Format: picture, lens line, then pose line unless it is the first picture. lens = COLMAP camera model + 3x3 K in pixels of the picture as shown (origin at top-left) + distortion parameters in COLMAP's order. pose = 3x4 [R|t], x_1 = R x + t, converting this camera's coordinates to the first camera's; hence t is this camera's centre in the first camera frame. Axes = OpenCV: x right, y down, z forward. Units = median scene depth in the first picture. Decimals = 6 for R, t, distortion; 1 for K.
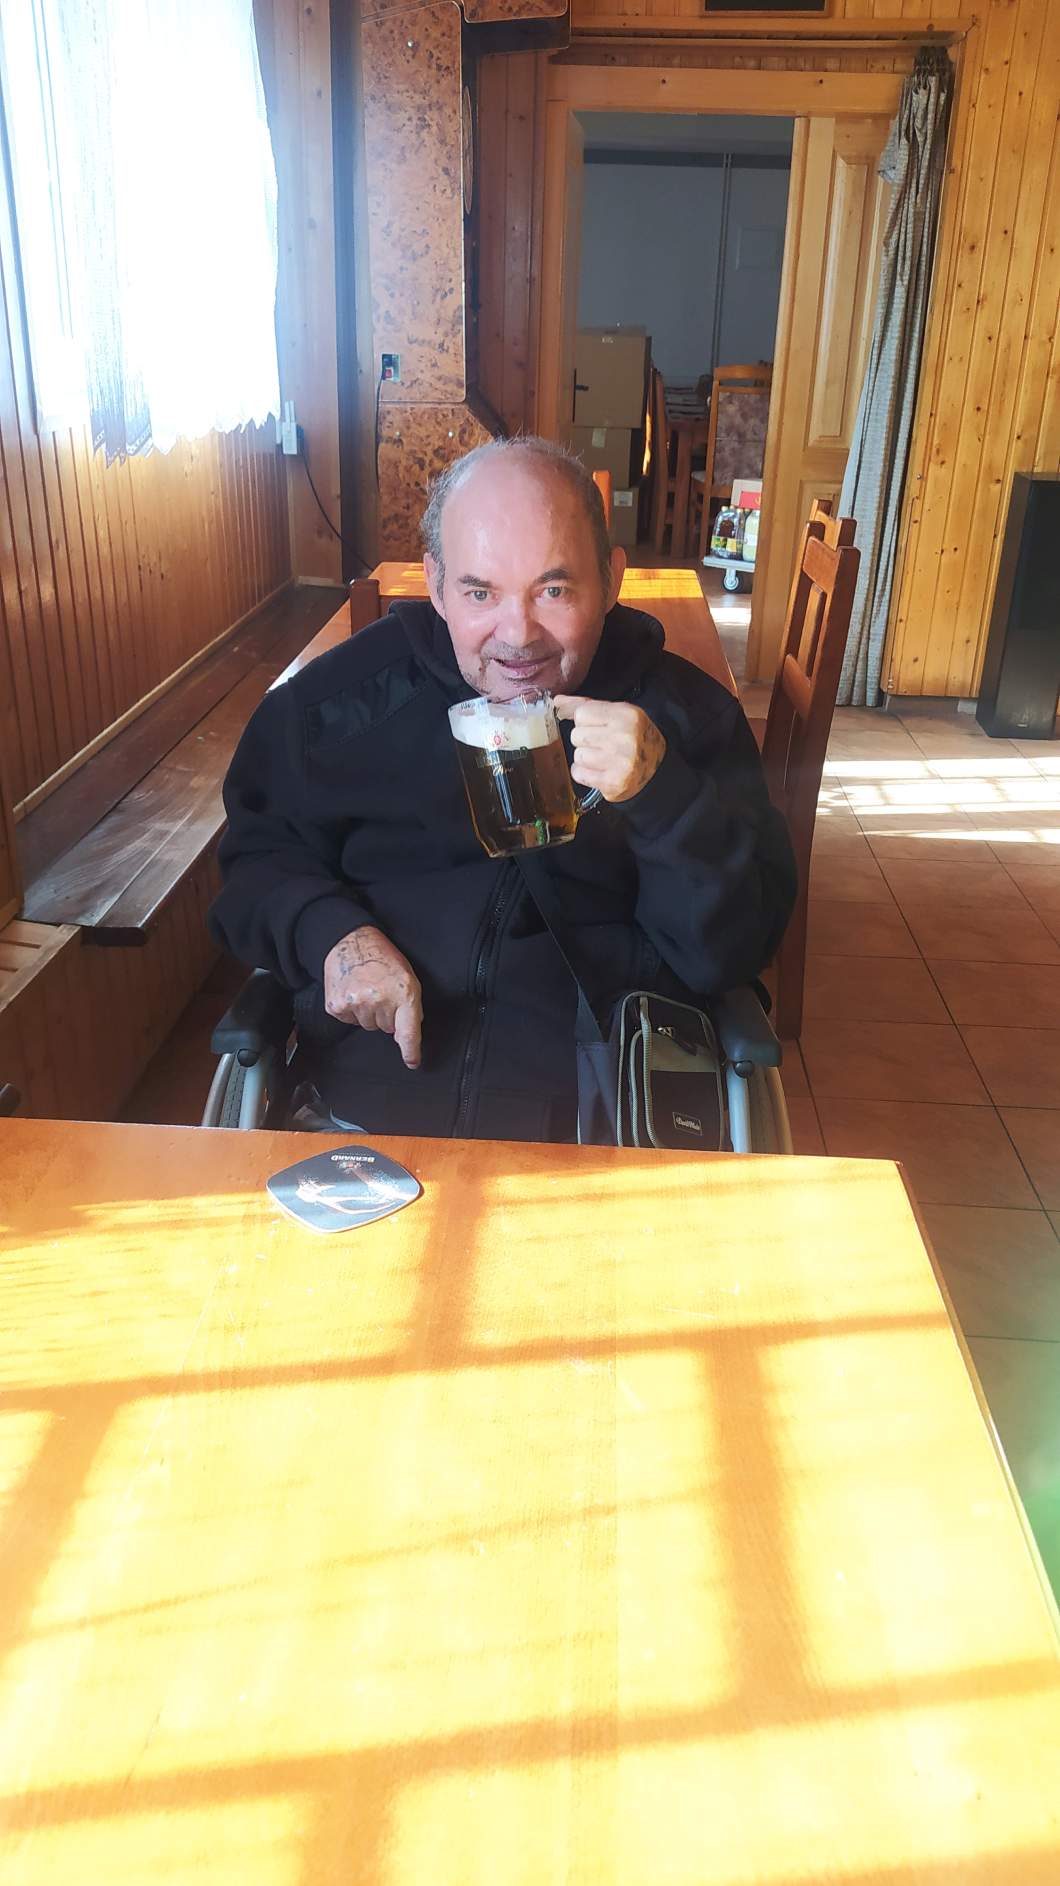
lens RADIAL K [[1382.8, 0, 530.0], [0, 1382.8, 943.0], [0, 0, 1]] dist [0.059424, -0.115152]
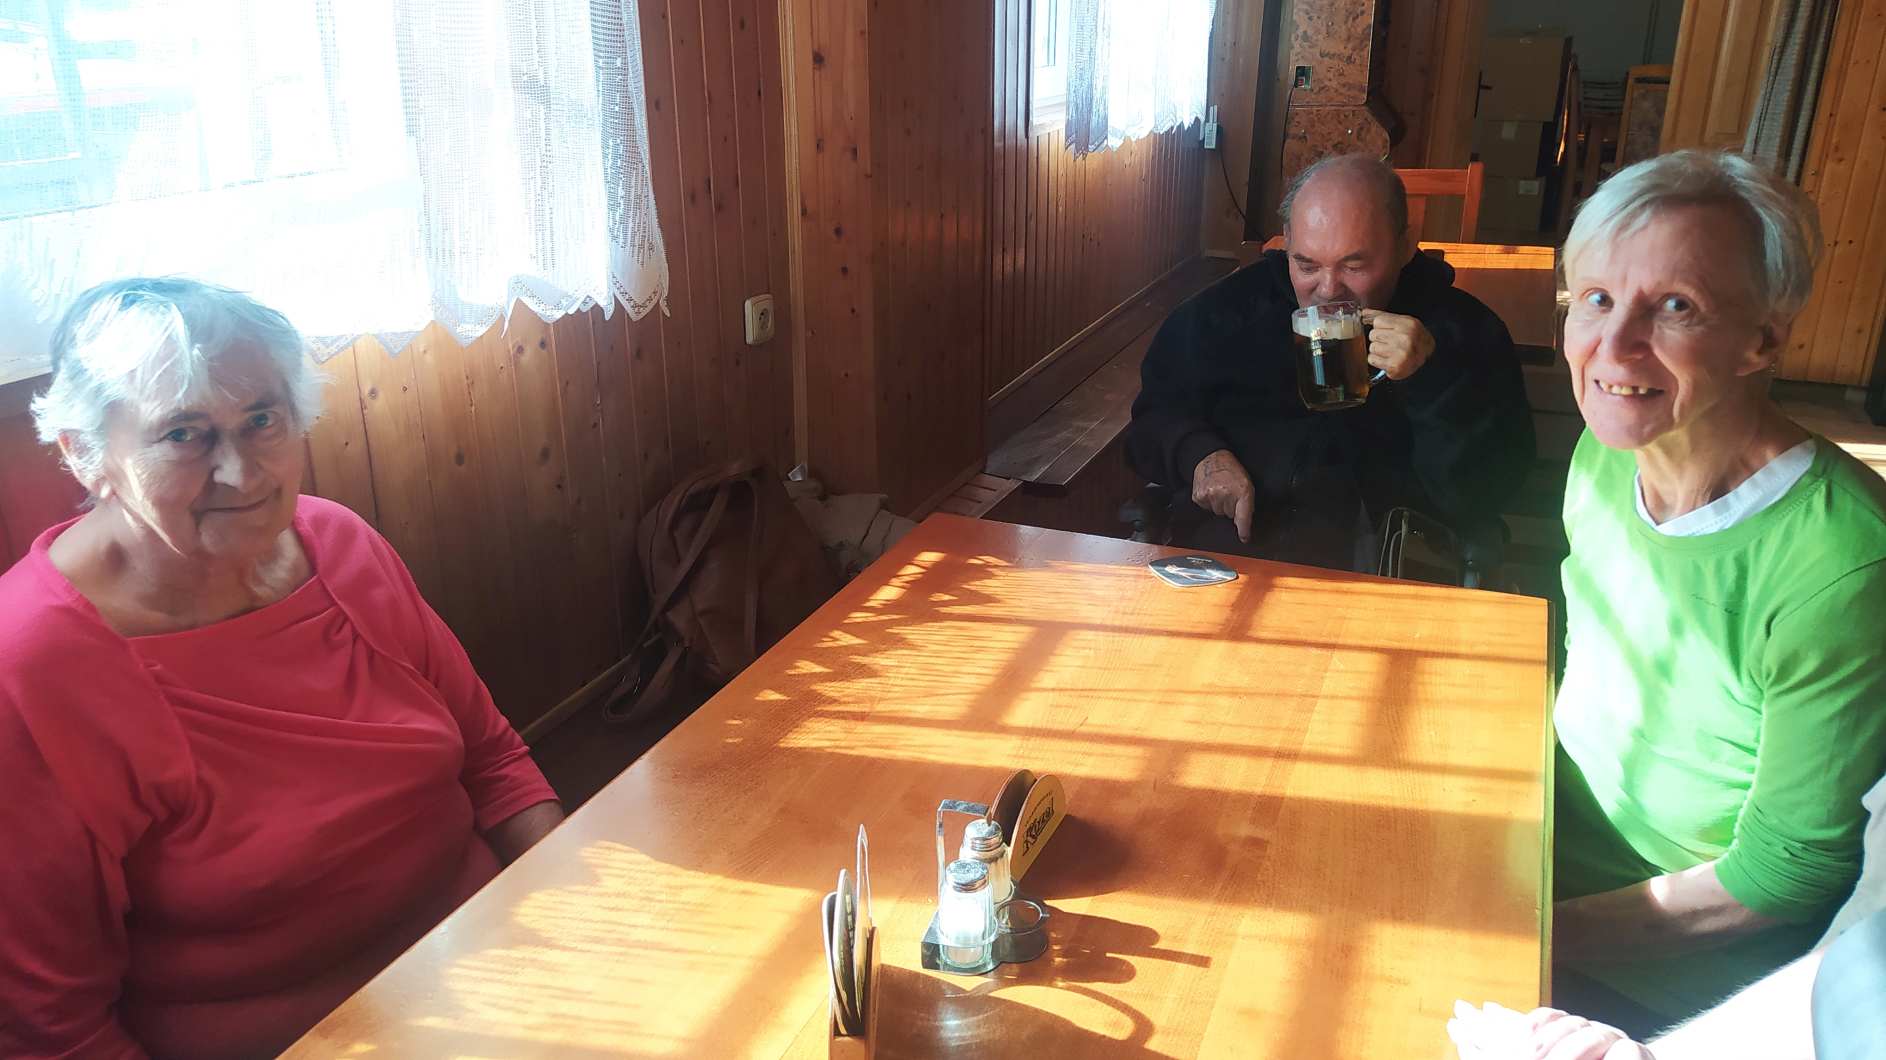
lens RADIAL K [[1382.8, 0, 943.0], [0, 1382.8, 530.0], [0, 0, 1]] dist [0.059424, -0.115152]
pose [[0.941053, 0.092156, -0.325463, 0.059974], [-0.113505, 0.992416, -0.047183, 0.110042], [0.318647, 0.081344, 0.944377, -0.339406]]
